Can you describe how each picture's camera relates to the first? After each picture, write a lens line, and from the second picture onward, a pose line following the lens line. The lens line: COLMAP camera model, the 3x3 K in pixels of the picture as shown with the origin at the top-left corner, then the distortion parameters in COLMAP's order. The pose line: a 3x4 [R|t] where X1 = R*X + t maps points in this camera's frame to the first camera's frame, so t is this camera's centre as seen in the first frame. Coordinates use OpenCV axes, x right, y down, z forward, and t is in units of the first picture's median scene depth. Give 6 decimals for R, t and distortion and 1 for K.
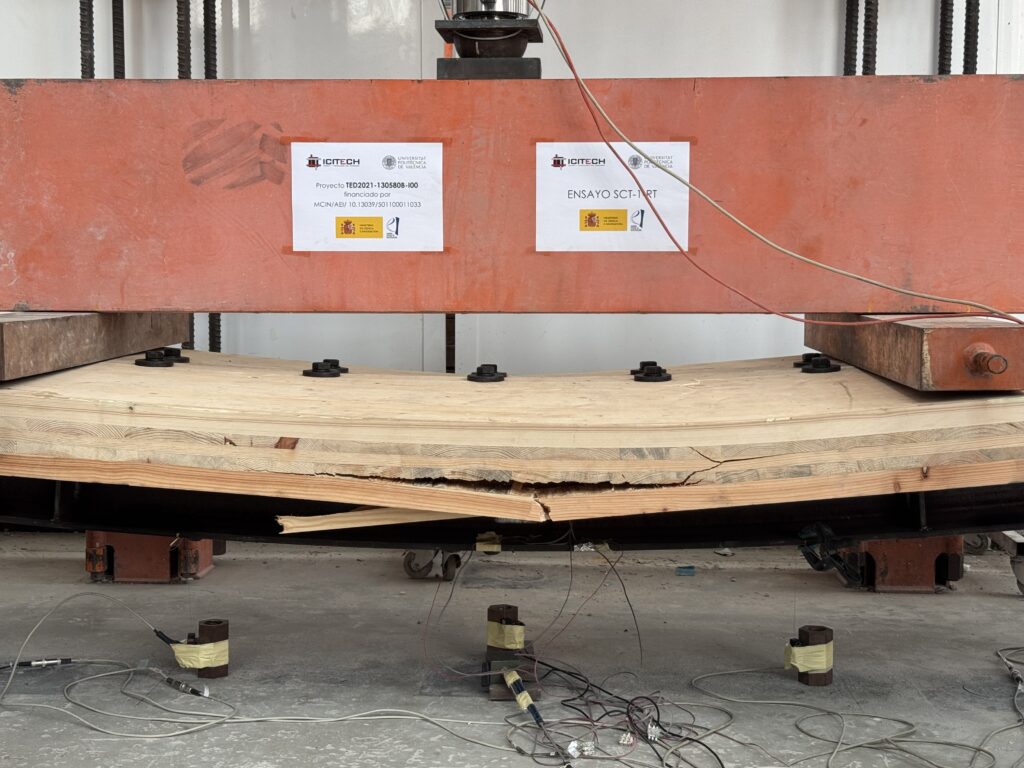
lens RADIAL K [[1484.6, 0, 512.1], [0, 1484.6, 384.3], [0, 0, 1]] dist [0.065459, 0.000000]
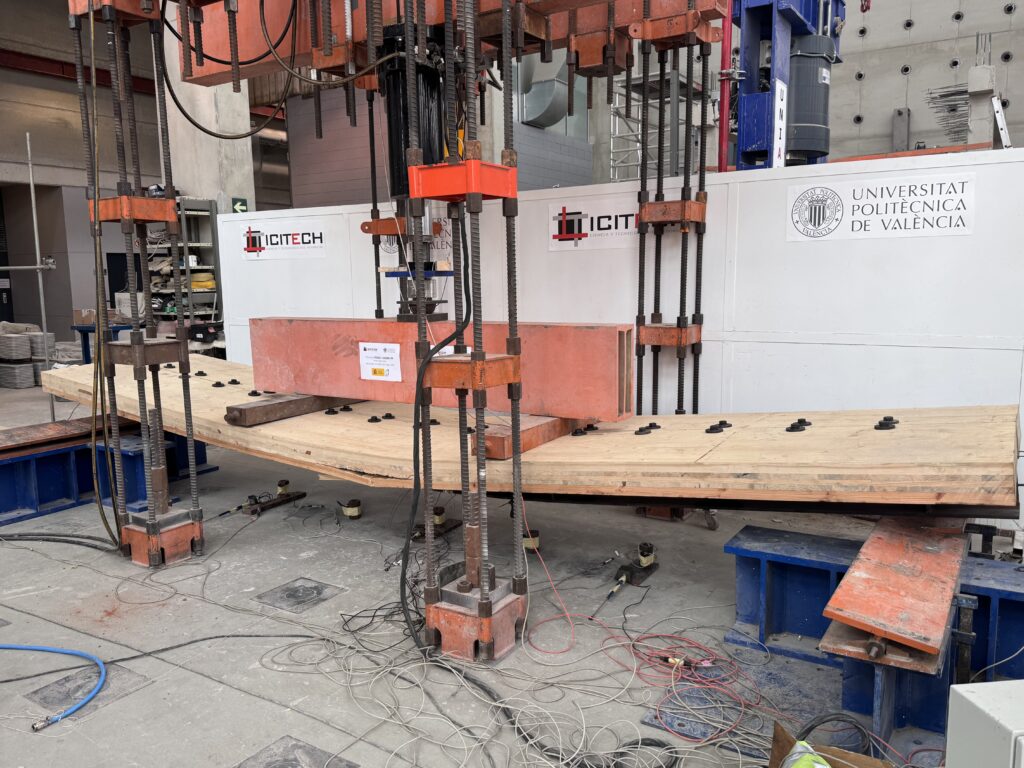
lens RADIAL K [[813.0, 0, 511.3], [0, 813.0, 387.2], [0, 0, 1]] dist [0.005363, 0.001005]
pose [[0.869086, 0.051439, -0.491979, 0.892161], [-0.018823, 0.997297, 0.071021, -0.192625], [0.494303, -0.052463, 0.867705, -0.232598]]
